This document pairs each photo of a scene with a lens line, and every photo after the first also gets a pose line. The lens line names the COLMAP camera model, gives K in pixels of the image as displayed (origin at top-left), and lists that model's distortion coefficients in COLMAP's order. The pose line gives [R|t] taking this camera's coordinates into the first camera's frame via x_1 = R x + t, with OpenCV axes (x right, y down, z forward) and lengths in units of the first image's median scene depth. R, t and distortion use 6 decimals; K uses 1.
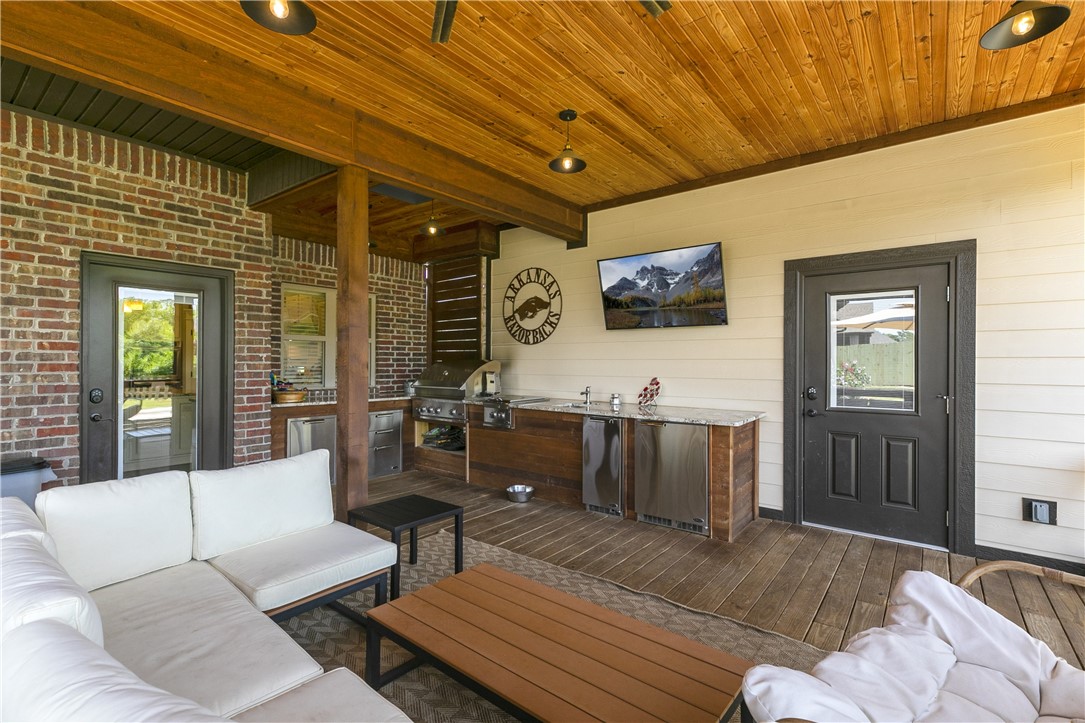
lens RADIAL K [[506.4, 0, 540.4], [0, 506.4, 360.0], [0, 0, 1]] dist [0.003268, -0.001012]
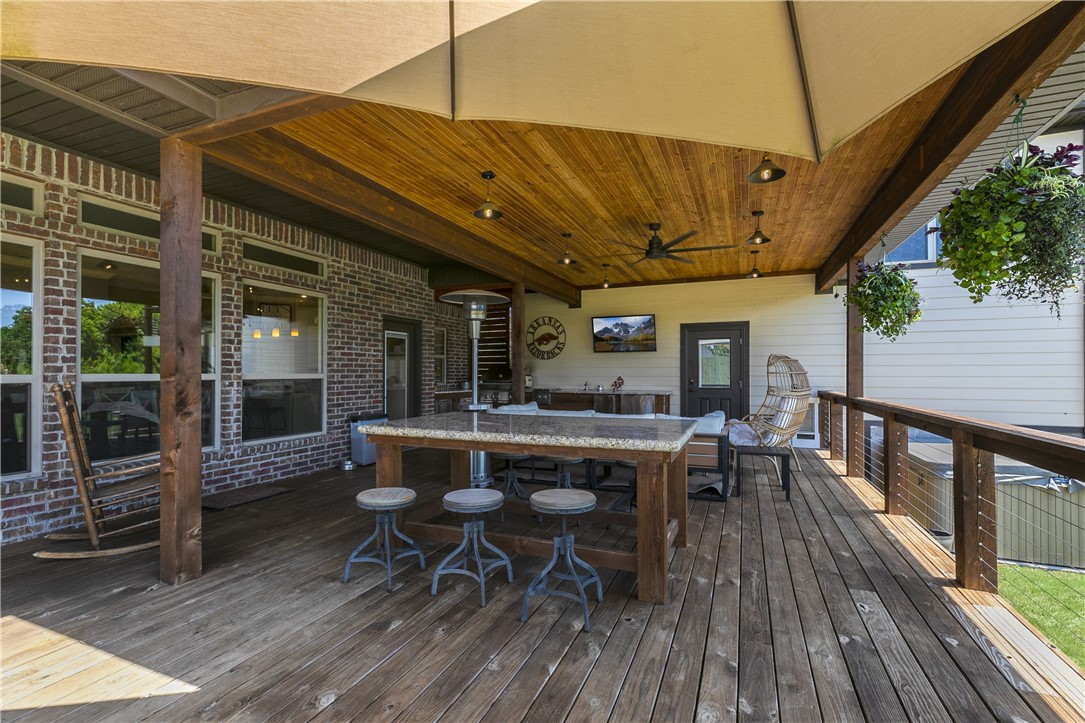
lens RADIAL K [[506.4, 0, 548.2], [0, 506.4, 363.9], [0, 0, 1]] dist [0.003268, -0.001012]
pose [[0.954953, 0.002430, 0.296746, -0.645159], [0.001517, 0.999913, -0.013068, 0.009673], [-0.296752, 0.012929, 0.954867, -0.842738]]
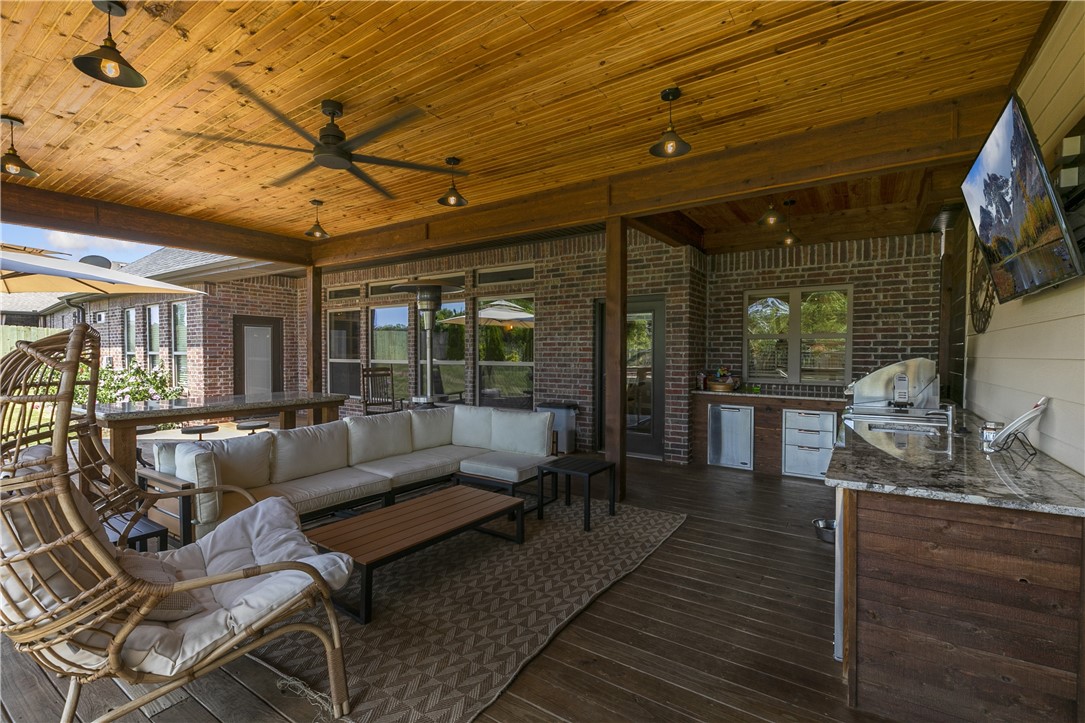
lens RADIAL K [[506.4, 0, 549.4], [0, 506.4, 359.5], [0, 0, 1]] dist [0.003268, -0.001012]
pose [[0.057531, 0.010869, -0.998285, 0.671284], [0.001319, 0.999939, 0.010963, -0.006784], [0.998343, -0.001948, 0.057513, 0.500314]]
